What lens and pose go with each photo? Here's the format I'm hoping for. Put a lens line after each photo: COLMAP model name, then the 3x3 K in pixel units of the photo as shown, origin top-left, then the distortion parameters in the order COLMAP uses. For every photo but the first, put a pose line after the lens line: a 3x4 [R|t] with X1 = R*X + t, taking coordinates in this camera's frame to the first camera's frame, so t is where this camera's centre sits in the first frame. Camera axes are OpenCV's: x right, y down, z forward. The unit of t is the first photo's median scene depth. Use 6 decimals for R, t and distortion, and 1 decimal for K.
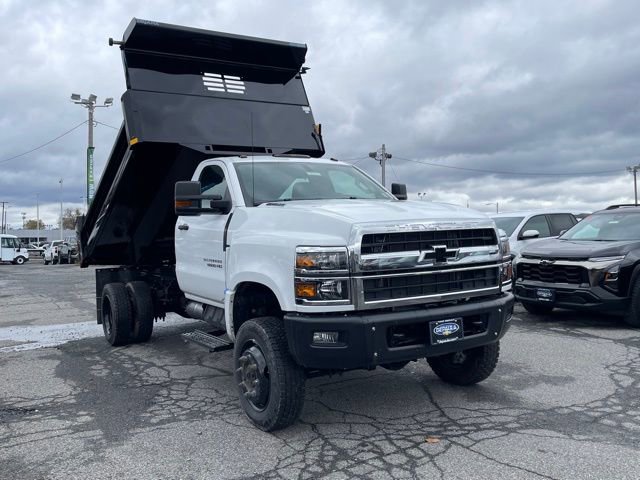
lens RADIAL K [[623.5, 0, 320.9], [0, 623.5, 227.7], [0, 0, 1]] dist [0.058405, 0.000000]
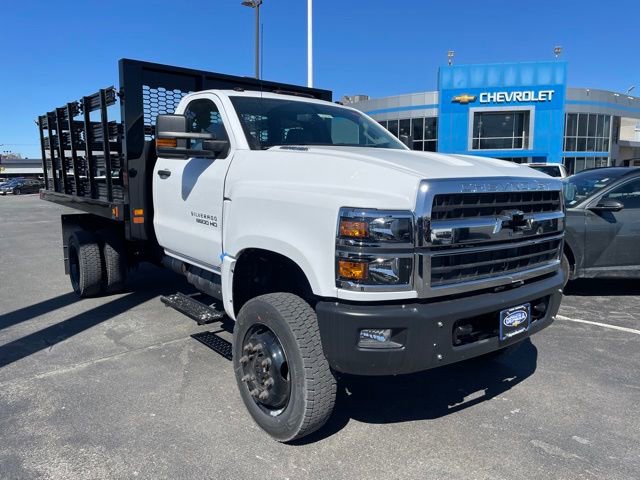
lens RADIAL K [[498.8, 0, 304.3], [0, 498.8, 244.3], [0, 0, 1]] dist [0.056784, -0.017957]
pose [[0.995406, 0.028222, 0.091489, -0.113735], [-0.040210, 0.990439, 0.131959, -0.002471], [-0.086890, -0.135032, 0.987024, 0.380502]]
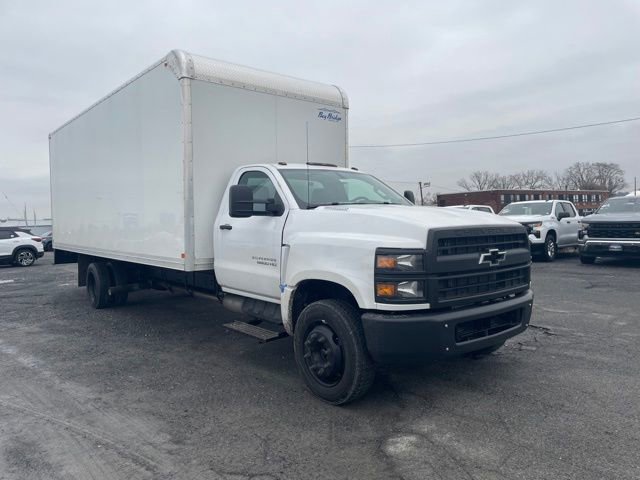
lens RADIAL K [[498.8, 0, 318.3], [0, 498.8, 241.7], [0, 0, 1]] dist [0.056784, -0.017957]
pose [[0.991870, 0.012055, 0.126683, -0.213859], [-0.016239, 0.999355, 0.032043, -0.006740], [-0.126215, -0.033840, 0.991426, 0.146637]]
